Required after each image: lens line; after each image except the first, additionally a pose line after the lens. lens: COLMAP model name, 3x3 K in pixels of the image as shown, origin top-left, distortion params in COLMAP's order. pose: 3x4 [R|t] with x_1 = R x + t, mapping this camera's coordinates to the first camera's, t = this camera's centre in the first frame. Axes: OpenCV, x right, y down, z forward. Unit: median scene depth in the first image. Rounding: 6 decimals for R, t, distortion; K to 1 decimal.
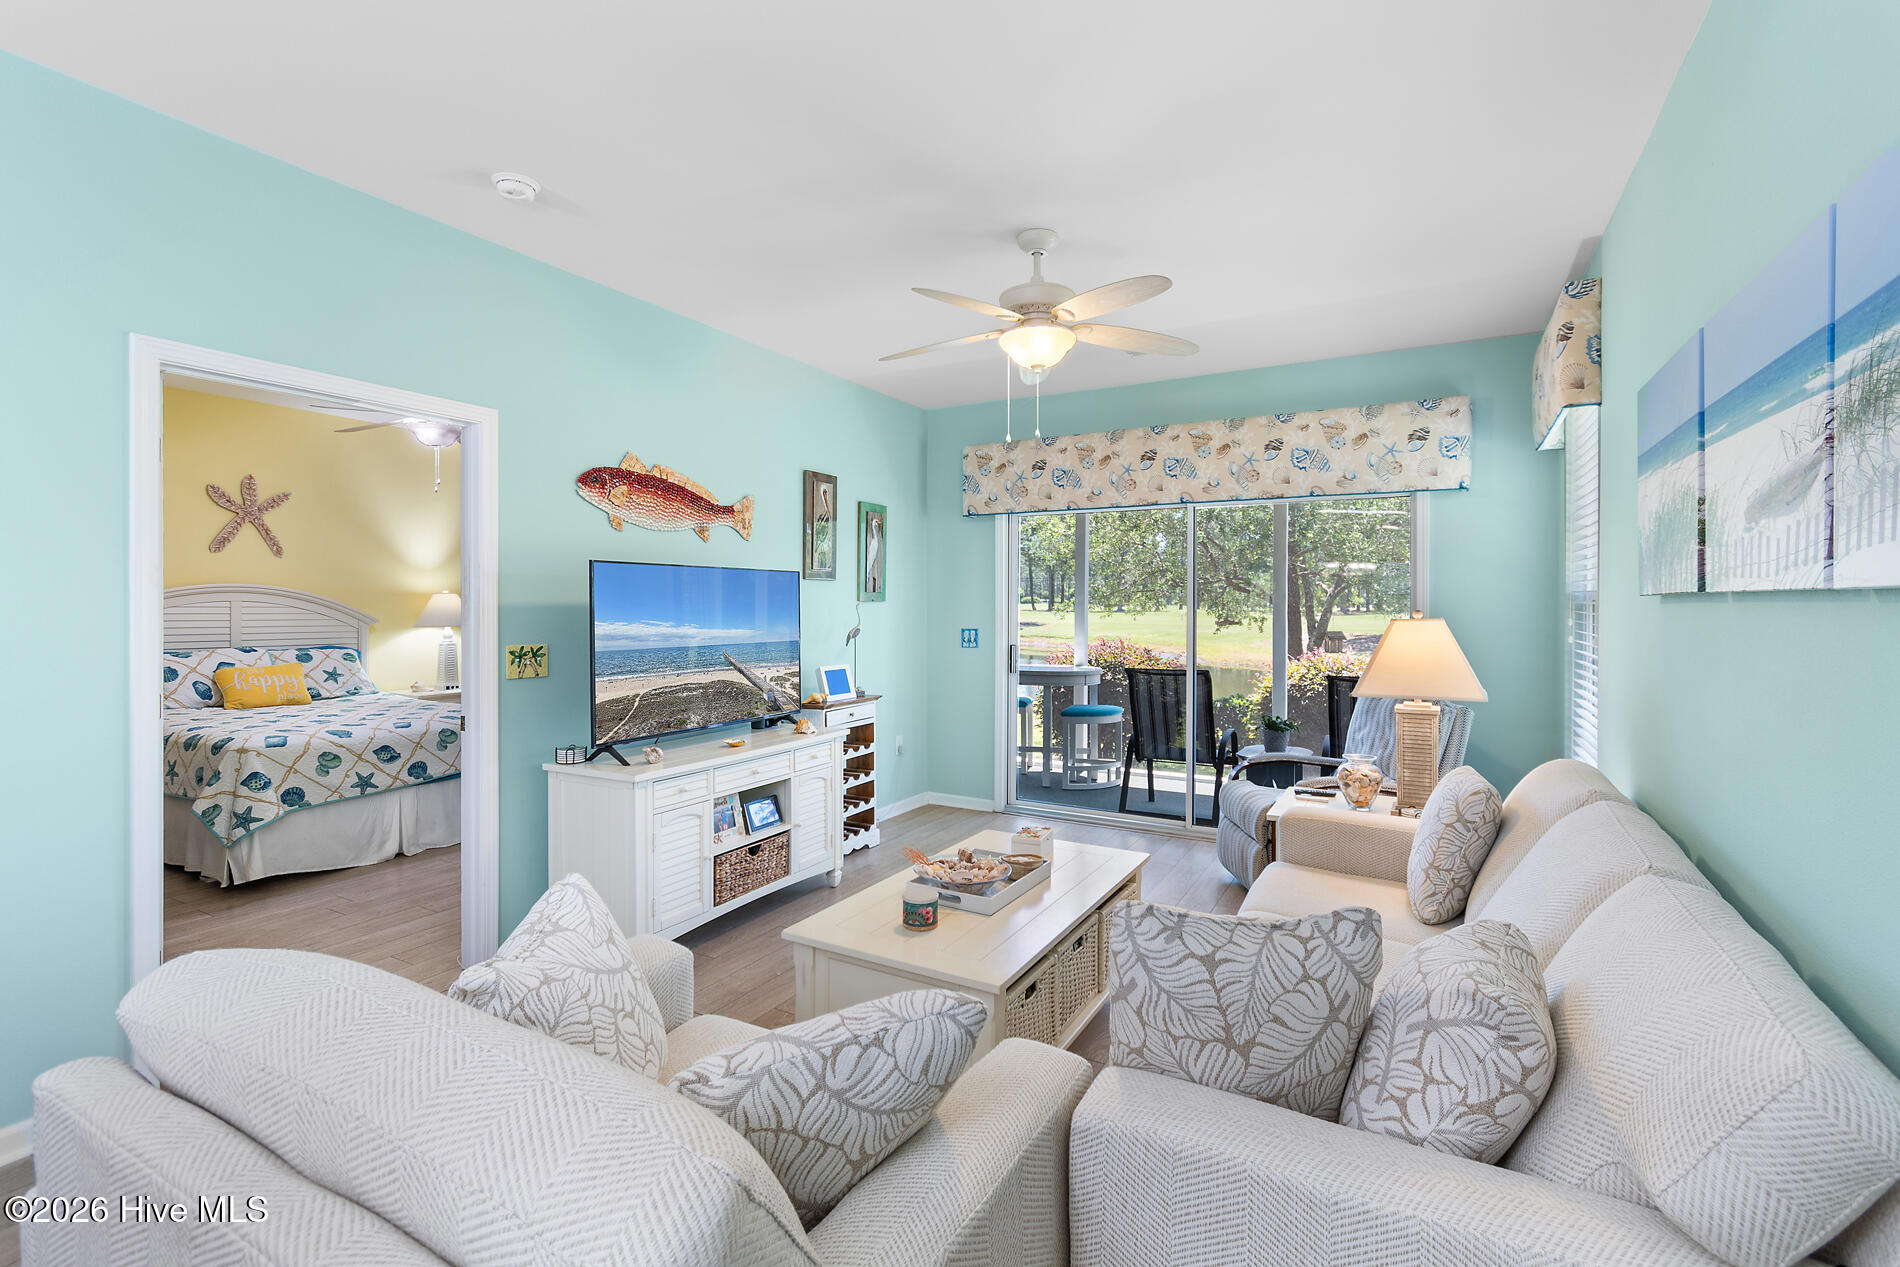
lens RADIAL K [[851.5, 0, 951.2], [0, 851.5, 607.5], [0, 0, 1]] dist [0.005151, -0.003000]
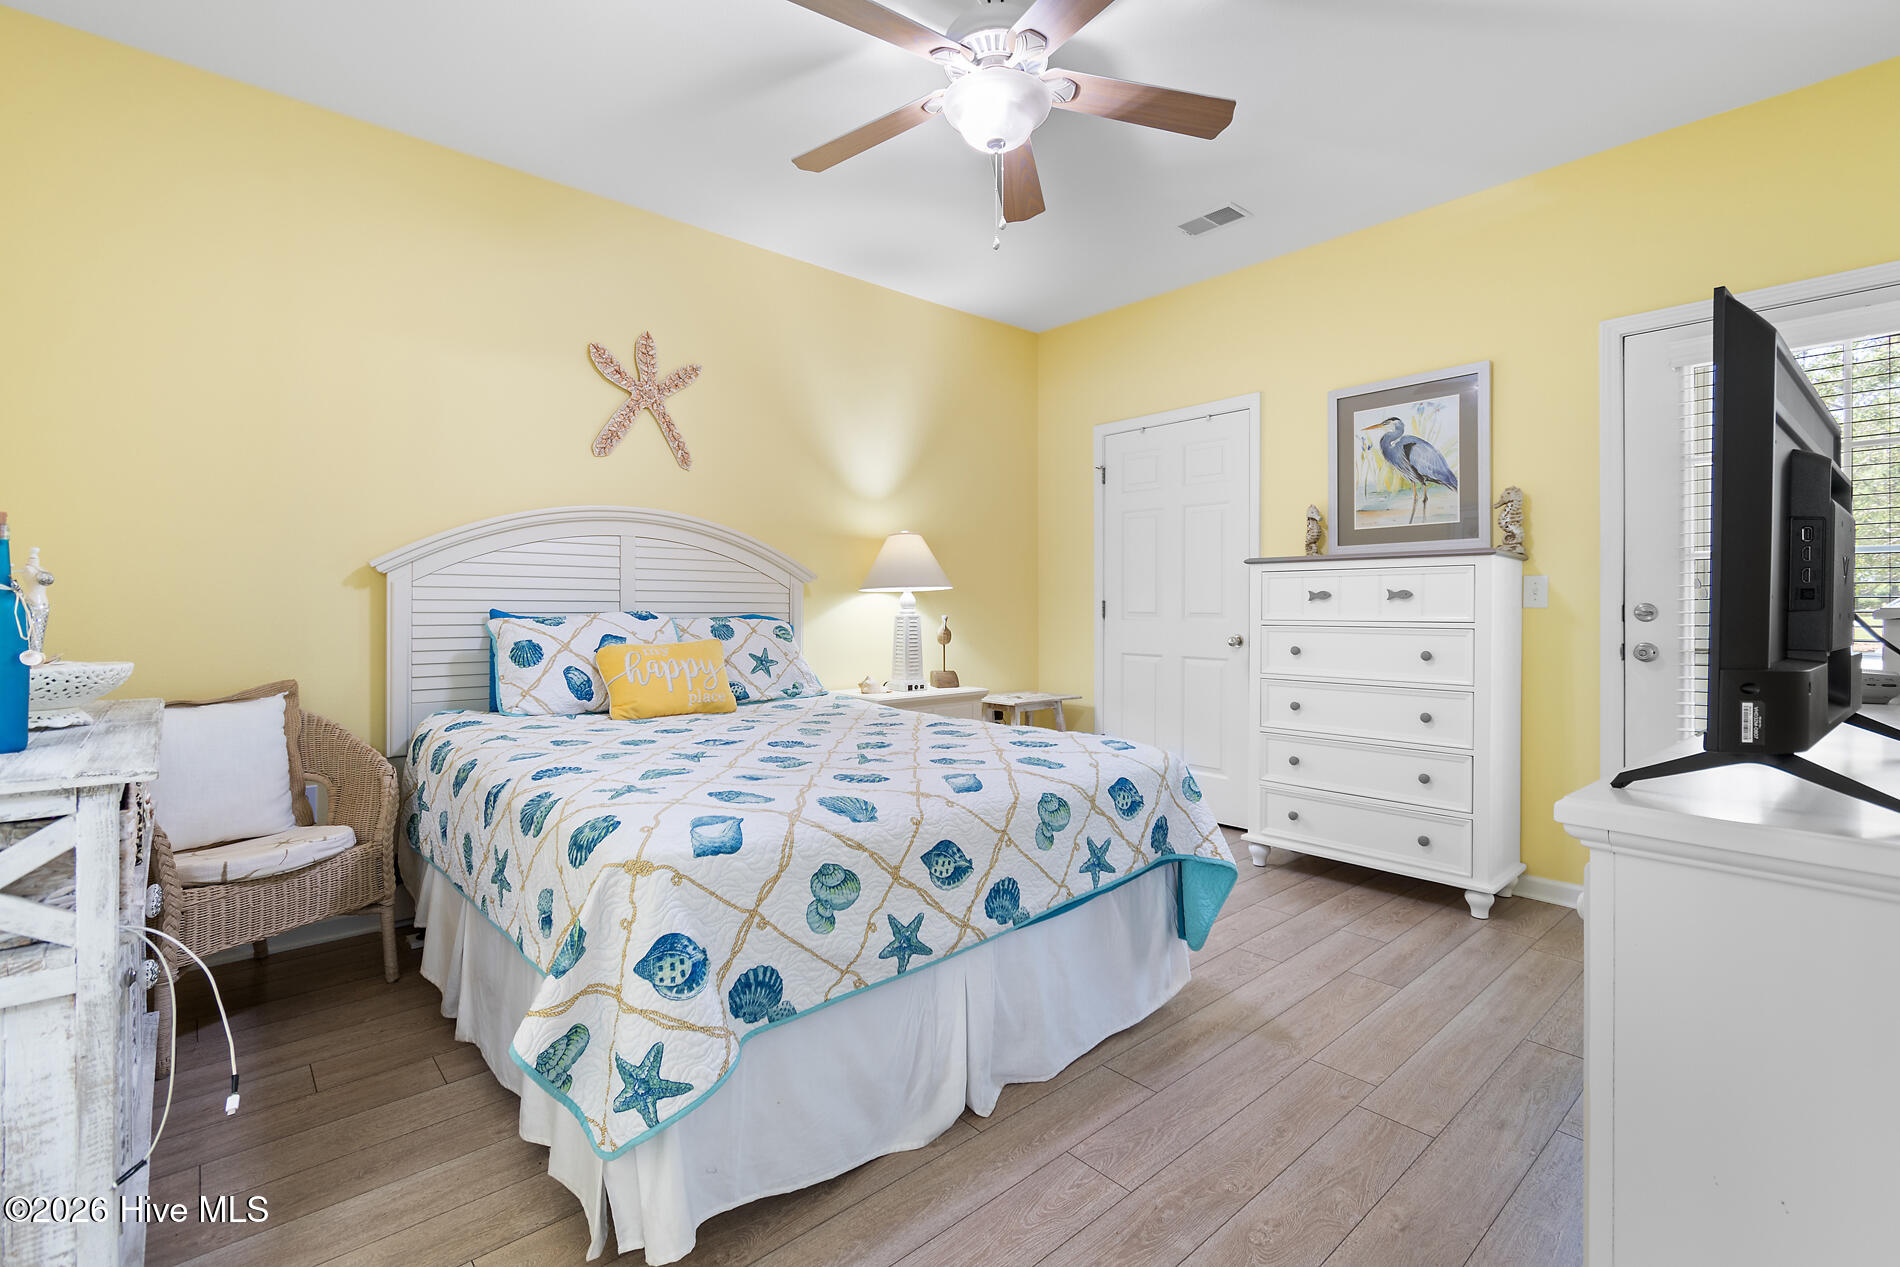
lens RADIAL K [[851.5, 0, 964.9], [0, 851.5, 606.6], [0, 0, 1]] dist [0.005151, -0.003000]
pose [[0.948143, -0.002904, -0.317831, -0.458478], [0.001081, 0.999982, -0.005912, 0.050292], [0.317842, 0.005261, 0.948129, 0.549805]]
